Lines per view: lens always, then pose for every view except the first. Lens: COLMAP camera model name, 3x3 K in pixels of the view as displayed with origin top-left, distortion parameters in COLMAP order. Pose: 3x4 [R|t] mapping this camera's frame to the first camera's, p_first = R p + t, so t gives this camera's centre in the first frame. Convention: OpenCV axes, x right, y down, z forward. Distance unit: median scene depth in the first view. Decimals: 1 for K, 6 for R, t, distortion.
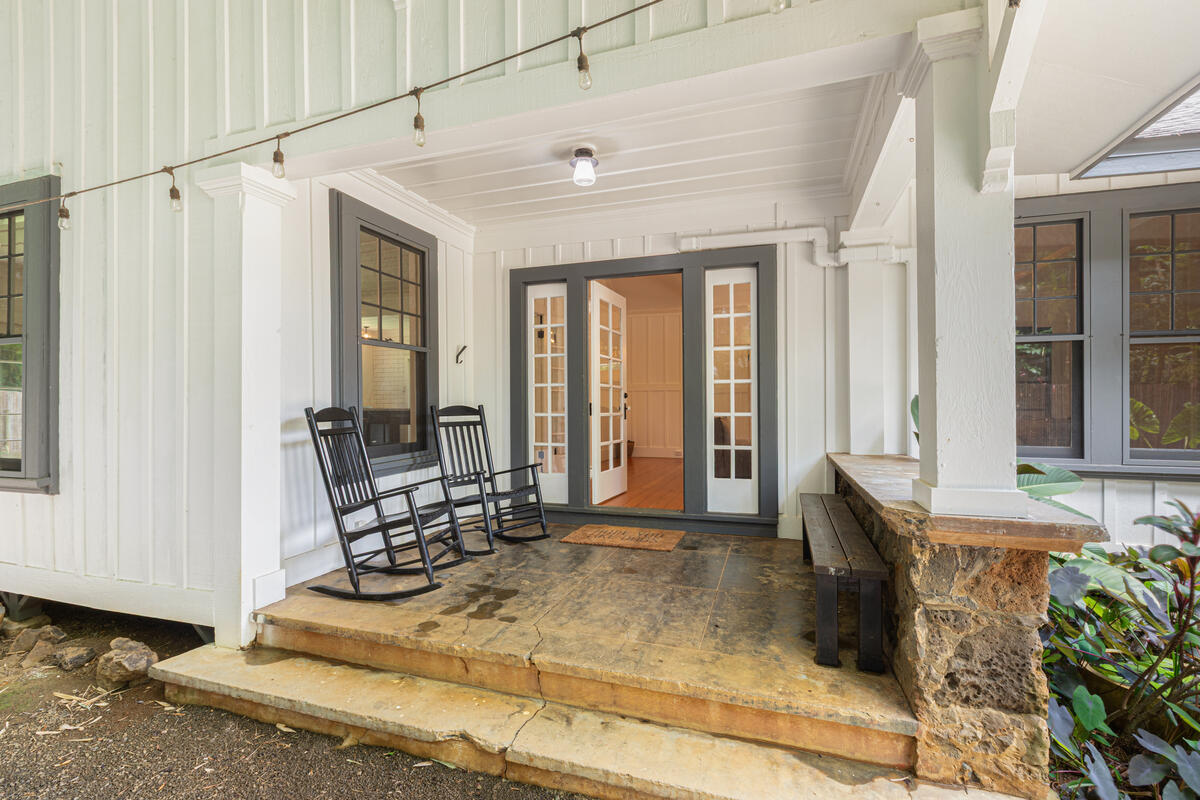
lens RADIAL K [[540.8, 0, 594.0], [0, 540.8, 396.9], [0, 0, 1]] dist [0.004873, -0.000231]
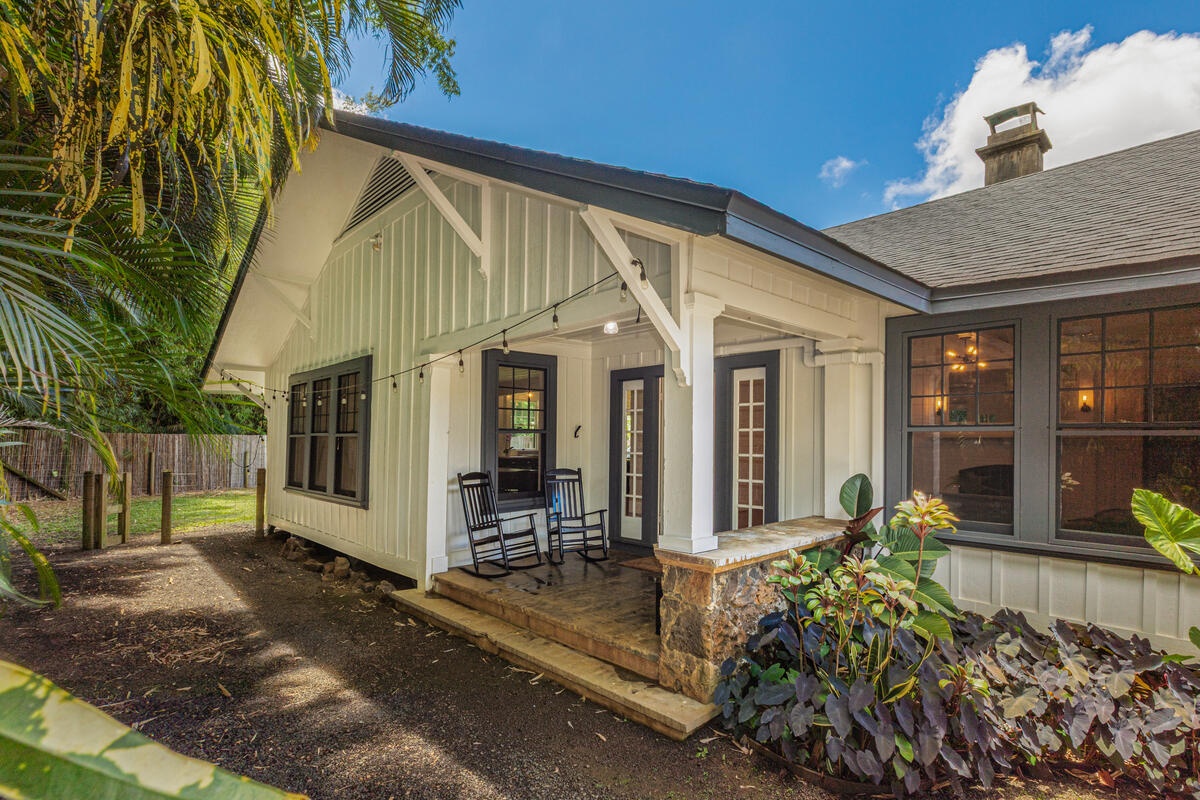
lens RADIAL K [[582.4, 0, 600.3], [0, 582.4, 405.0], [0, 0, 1]] dist [0.002233, 0.000077]
pose [[0.890659, -0.018256, -0.454306, 0.851190], [-0.002296, 0.999000, -0.044645, -0.128124], [0.454667, 0.040806, 0.889726, -0.614439]]
